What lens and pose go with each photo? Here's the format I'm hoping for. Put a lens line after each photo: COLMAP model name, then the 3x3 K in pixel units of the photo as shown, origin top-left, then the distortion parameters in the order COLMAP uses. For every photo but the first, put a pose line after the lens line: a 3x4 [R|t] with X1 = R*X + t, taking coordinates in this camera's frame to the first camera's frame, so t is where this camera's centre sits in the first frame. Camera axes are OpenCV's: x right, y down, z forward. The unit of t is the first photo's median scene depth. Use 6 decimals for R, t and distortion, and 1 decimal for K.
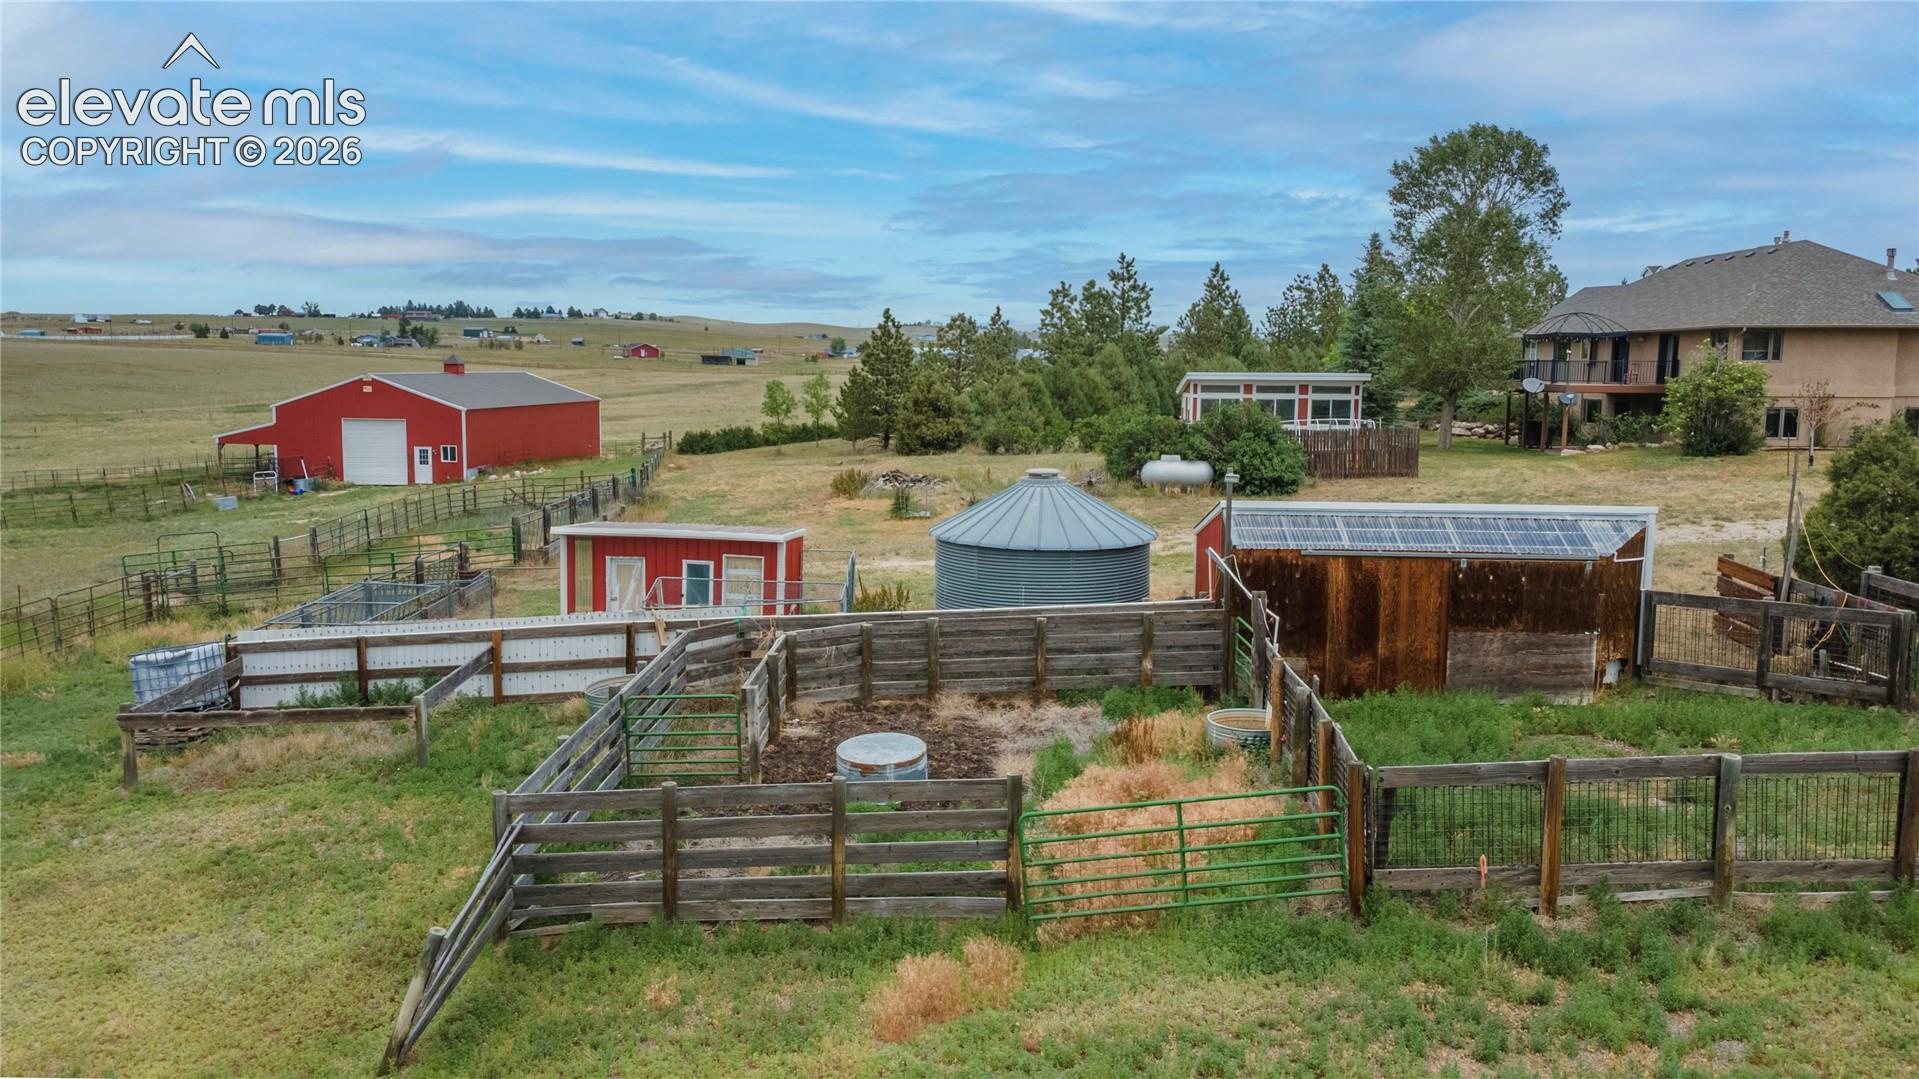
lens RADIAL K [[1426.1, 0, 993.4], [0, 1426.1, 569.7], [0, 0, 1]] dist [0.032815, 0.001869]
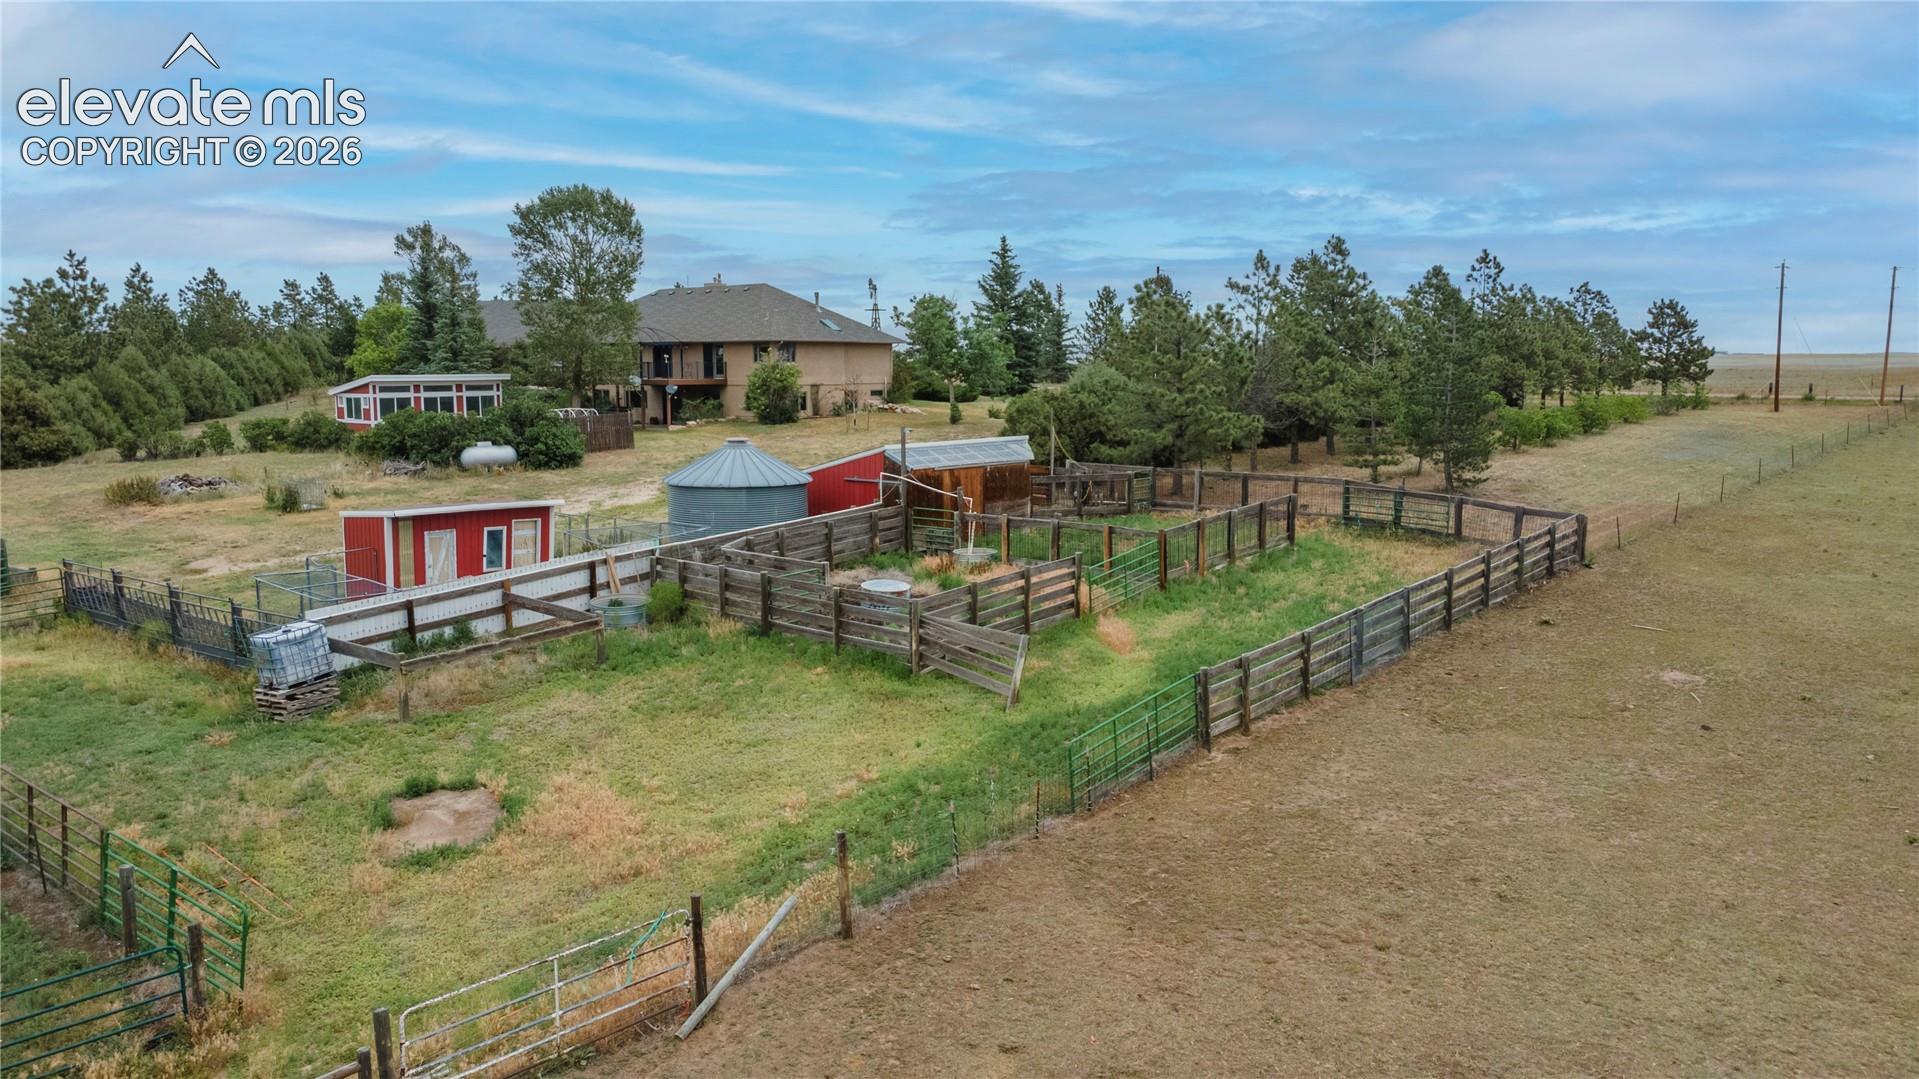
lens RADIAL K [[1426.1, 0, 974.1], [0, 1426.1, 549.4], [0, 0, 1]] dist [0.032815, 0.001869]
pose [[0.579408, -0.115516, 0.806810, -0.638154], [0.124707, 0.990814, 0.052303, 0.000107], [-0.805441, 0.070310, 0.588491, -0.065009]]
